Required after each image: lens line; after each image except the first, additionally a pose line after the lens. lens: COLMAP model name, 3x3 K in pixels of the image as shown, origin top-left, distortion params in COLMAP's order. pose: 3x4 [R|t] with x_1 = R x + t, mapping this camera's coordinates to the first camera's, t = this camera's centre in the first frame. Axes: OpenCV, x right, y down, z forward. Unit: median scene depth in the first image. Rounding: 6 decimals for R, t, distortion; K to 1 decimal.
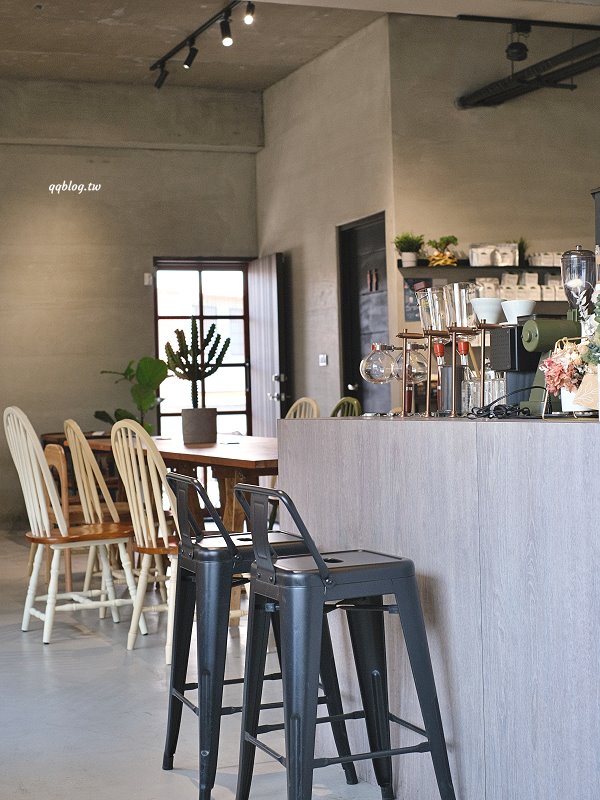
lens RADIAL K [[1359.7, 0, 300.0], [0, 1359.7, 400.0], [0, 0, 1]] dist [0.021090, -0.018020]
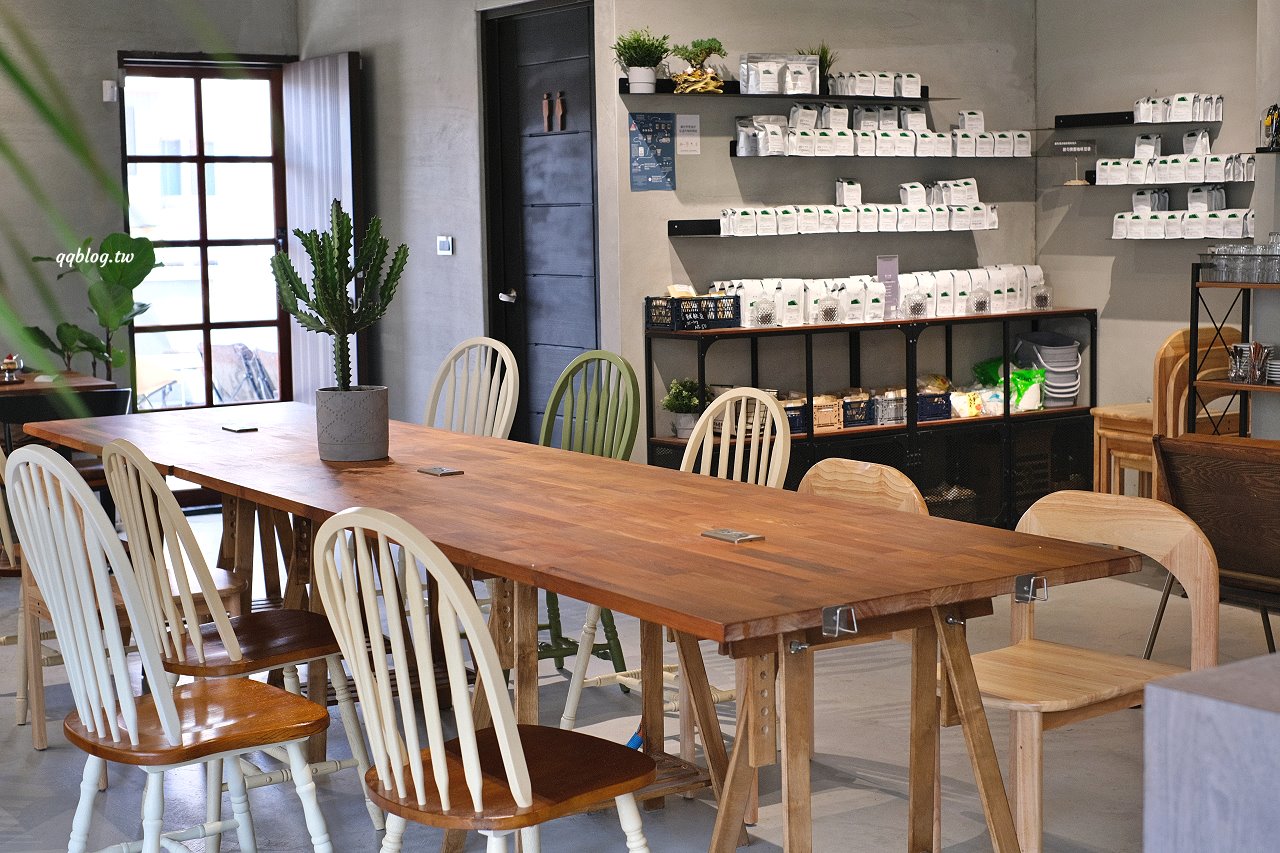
lens RADIAL K [[1955.8, 0, 640.0], [0, 1955.8, 426.5], [0, 0, 1]] dist [-0.032589, 0.034199]
pose [[0.978585, -0.009527, 0.205624, -0.083618], [-0.009105, 0.995947, 0.089475, -0.032121], [-0.205643, -0.089431, 0.974532, 0.199179]]
